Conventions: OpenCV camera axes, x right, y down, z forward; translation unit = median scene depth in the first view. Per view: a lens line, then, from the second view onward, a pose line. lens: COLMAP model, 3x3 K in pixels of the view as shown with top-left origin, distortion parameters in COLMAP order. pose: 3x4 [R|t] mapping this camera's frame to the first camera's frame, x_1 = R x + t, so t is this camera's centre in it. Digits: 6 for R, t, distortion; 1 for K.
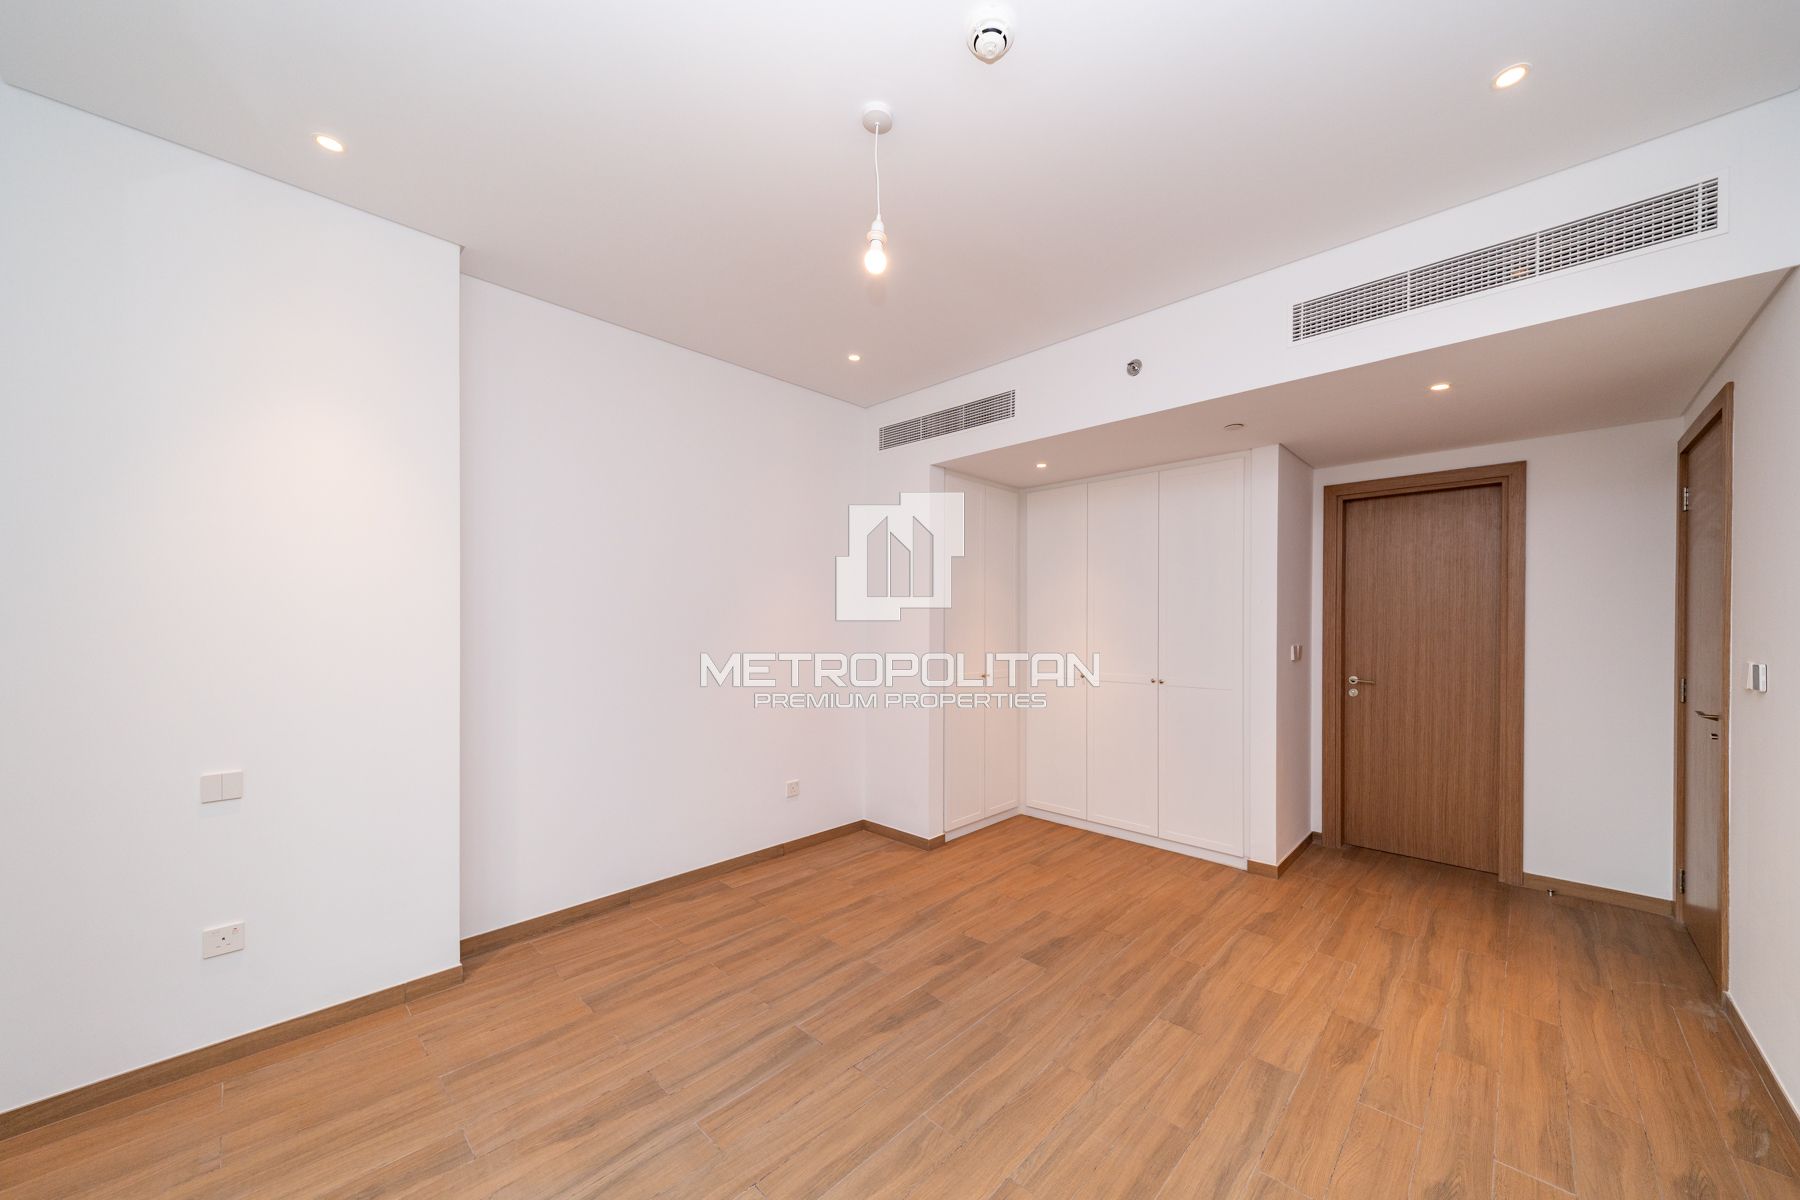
lens RADIAL K [[642.3, 0, 946.6], [0, 642.3, 627.1], [0, 0, 1]] dist [0.023227, -0.005618]
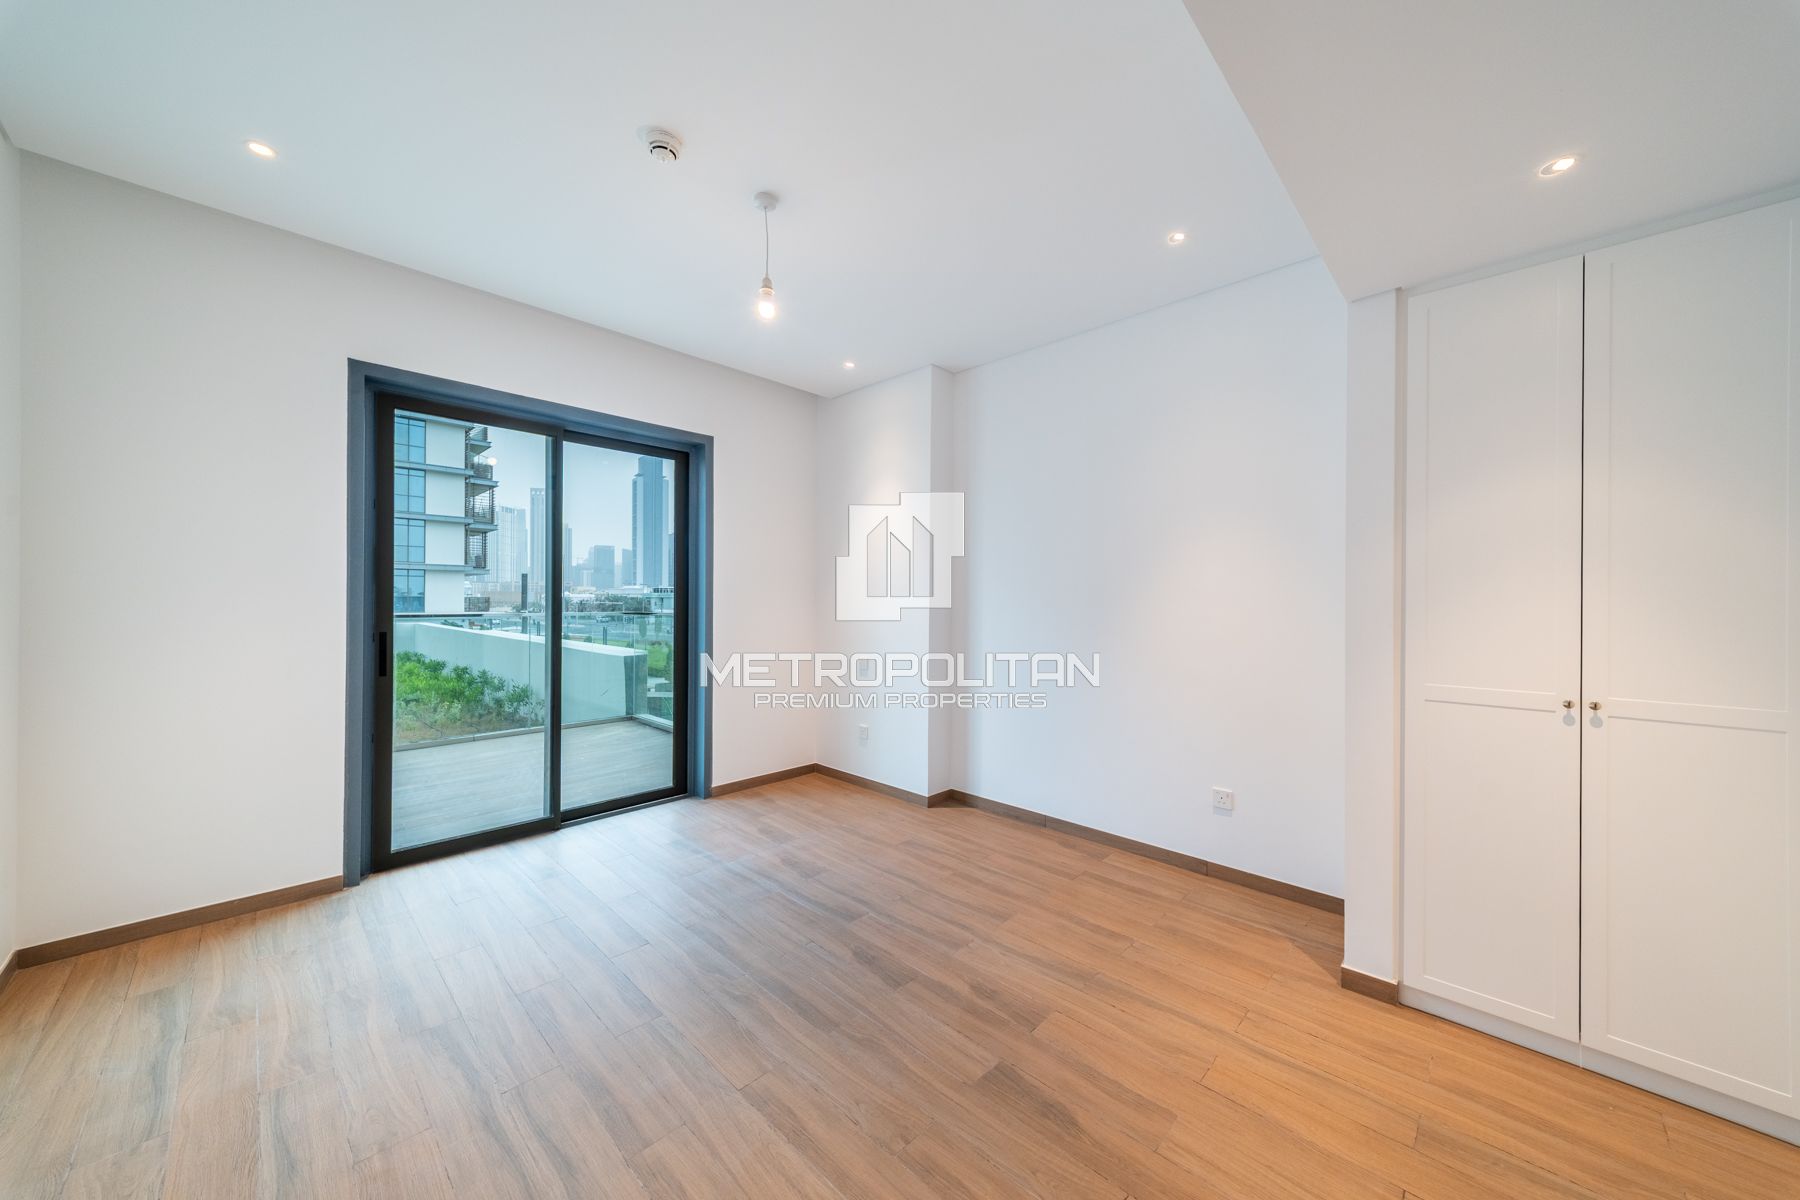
lens RADIAL K [[634.9, 0, 902.0], [0, 634.9, 594.3], [0, 0, 1]] dist [0.021731, -0.005467]
pose [[-0.043934, -0.010336, -0.998981, 0.867236], [-0.011280, 0.999888, -0.009849, 0.018603], [0.998971, 0.010836, -0.044045, 0.981139]]
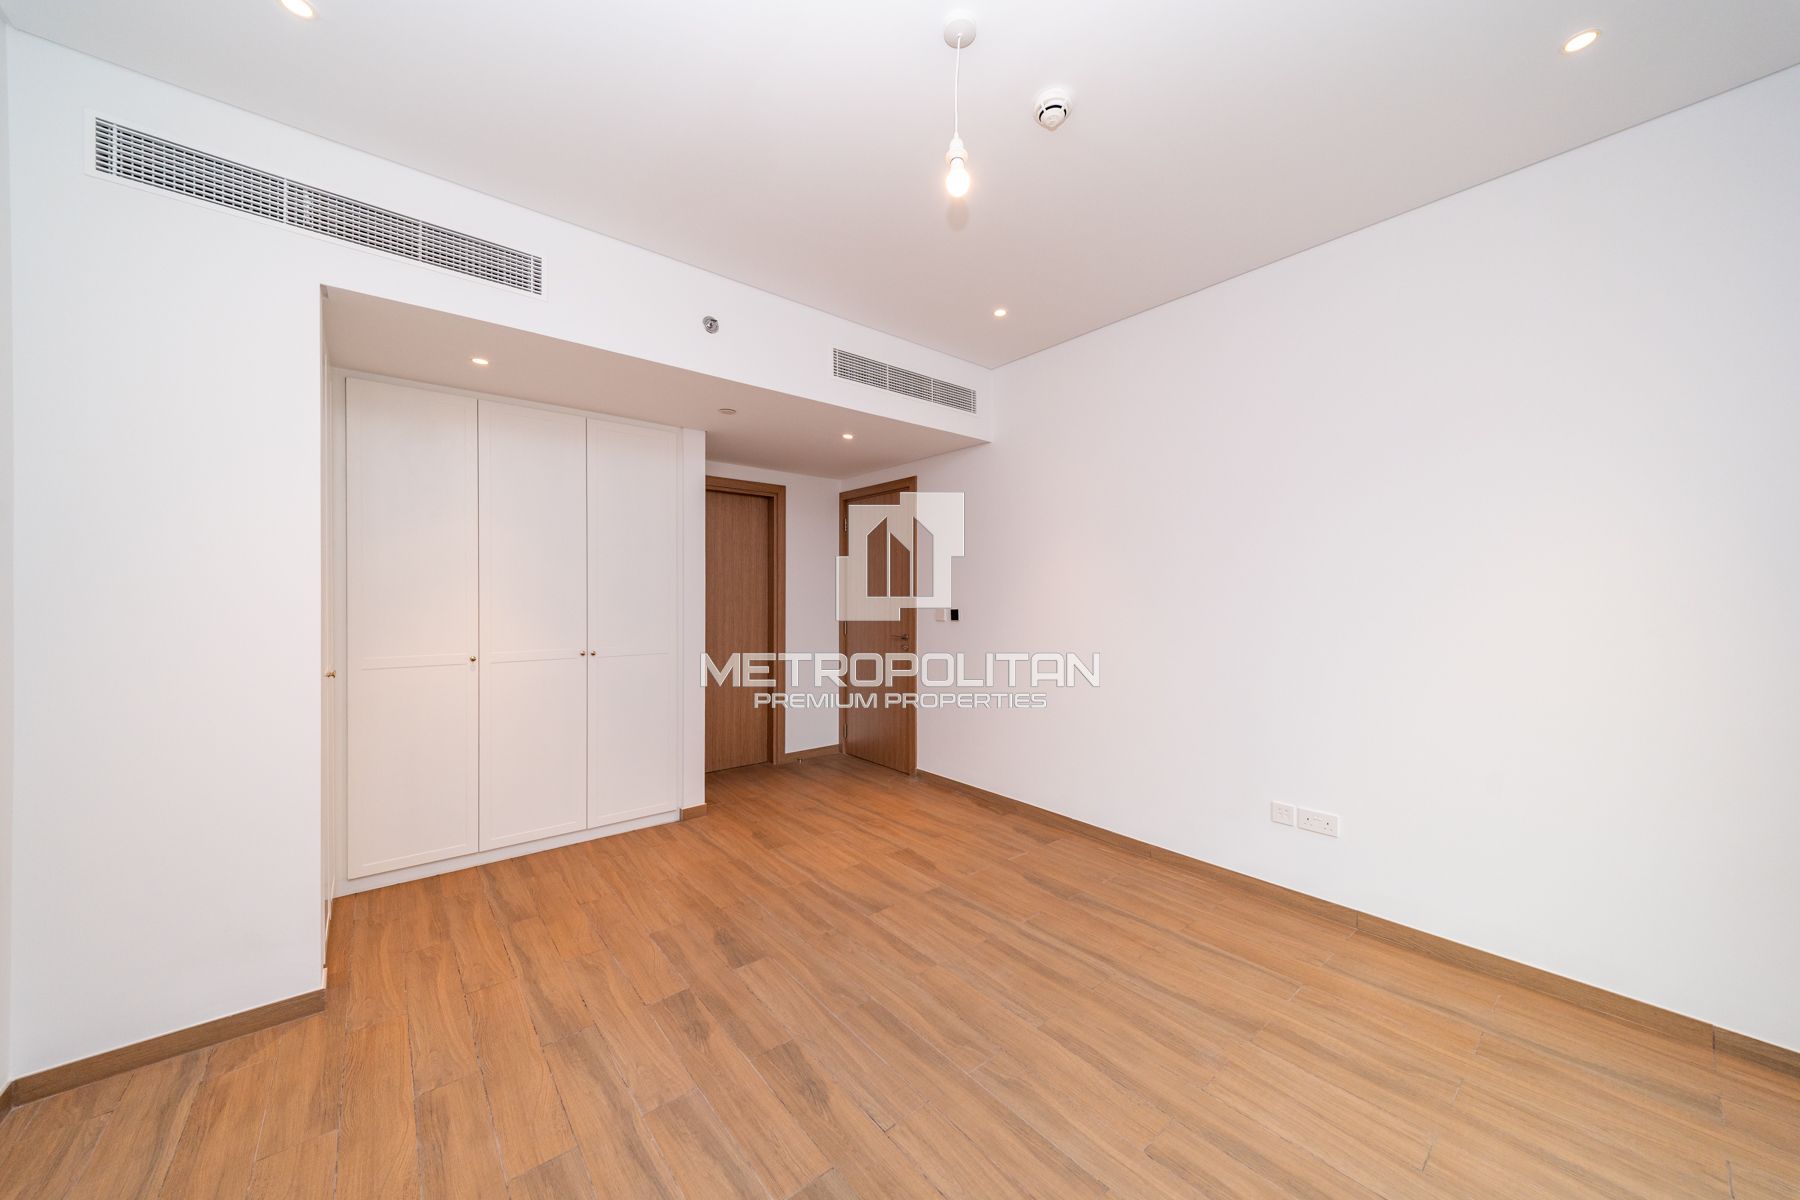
lens RADIAL K [[627.1, 0, 900.0], [0, 627.1, 600.0], [0, 0, 1]] dist [0.021888, -0.005125]
pose [[0.155494, -0.004129, 0.987828, -0.734098], [0.006497, 0.999974, 0.003157, 0.015657], [-0.987816, 0.005927, 0.155516, 0.689590]]
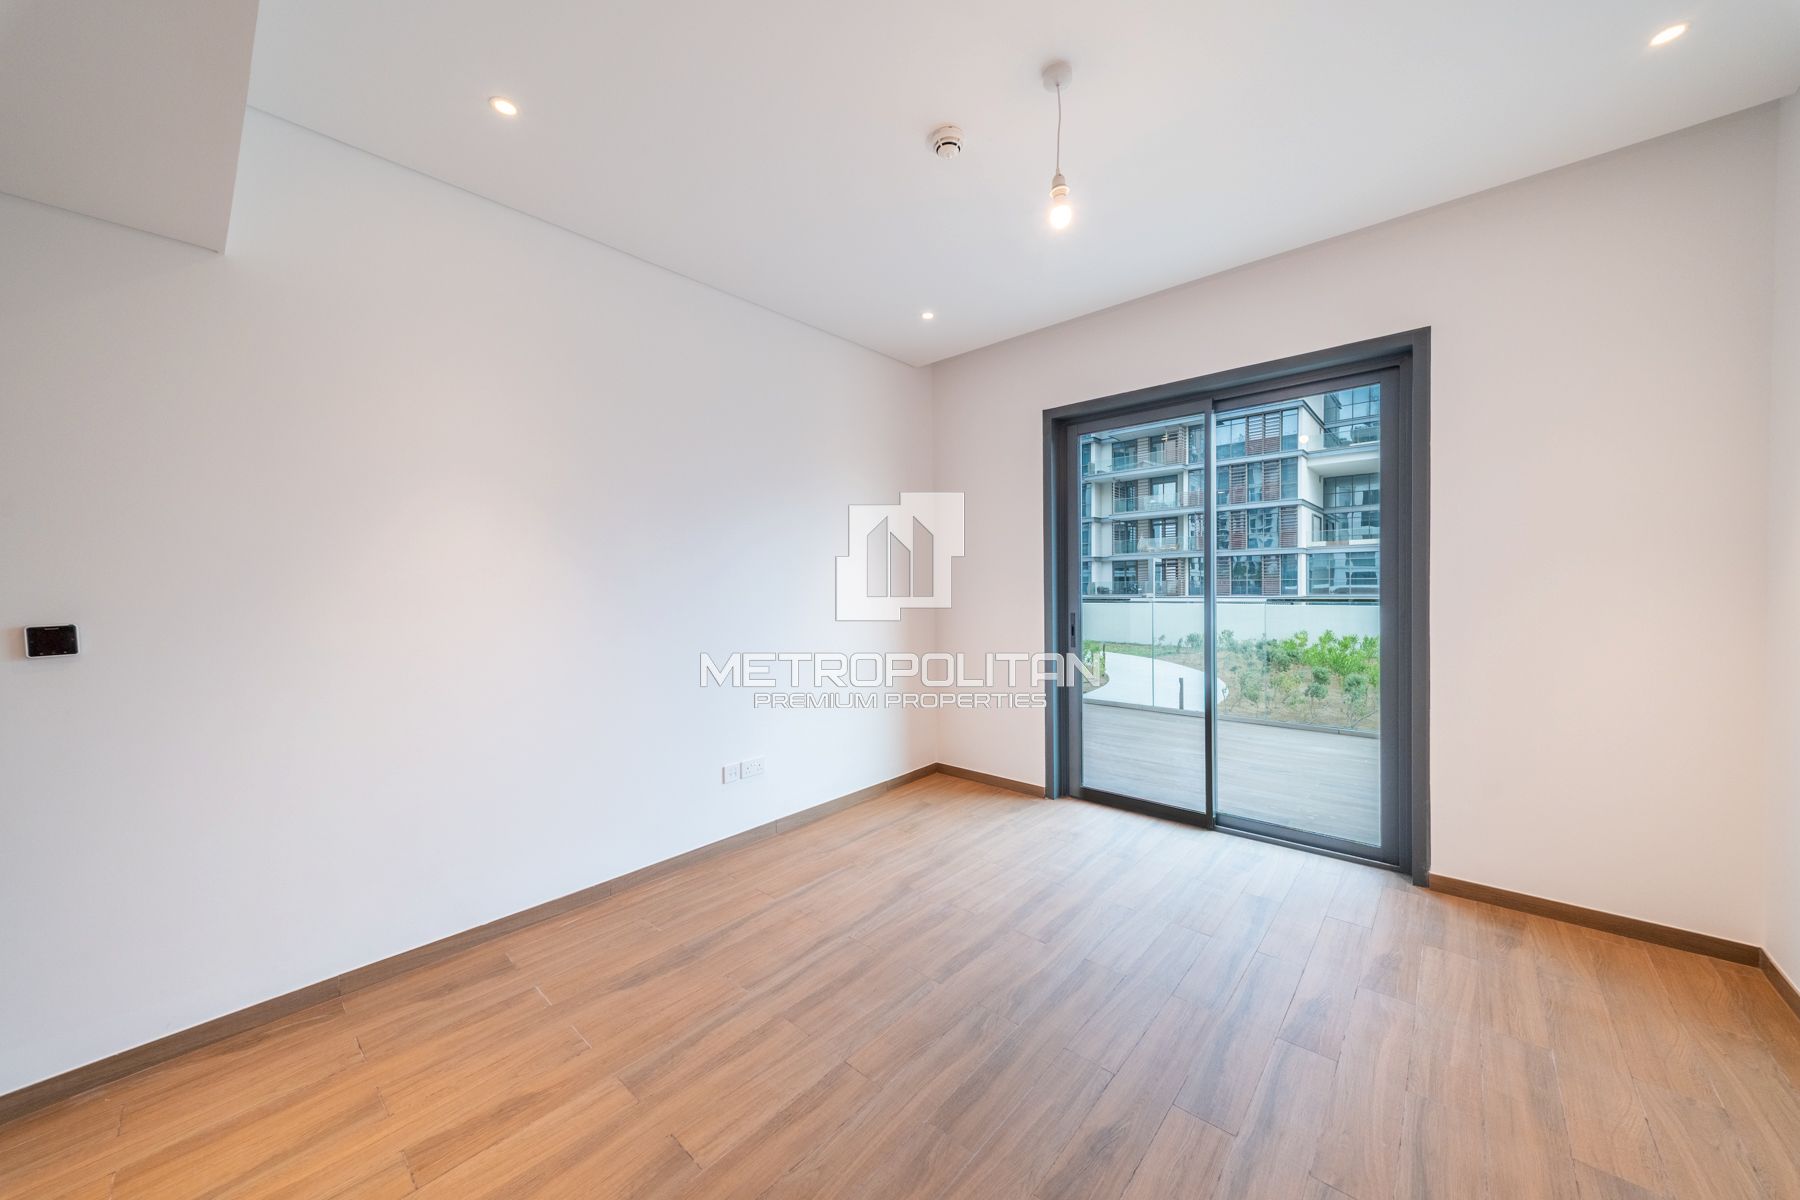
lens RADIAL K [[634.9, 0, 902.0], [0, 634.9, 594.3], [0, 0, 1]] dist [0.021731, -0.005467]
pose [[-0.999948, 0.010038, -0.001859, 0.110102], [0.009998, 0.999749, 0.020037, 0.009747], [0.002059, 0.020017, -0.999798, 1.490345]]
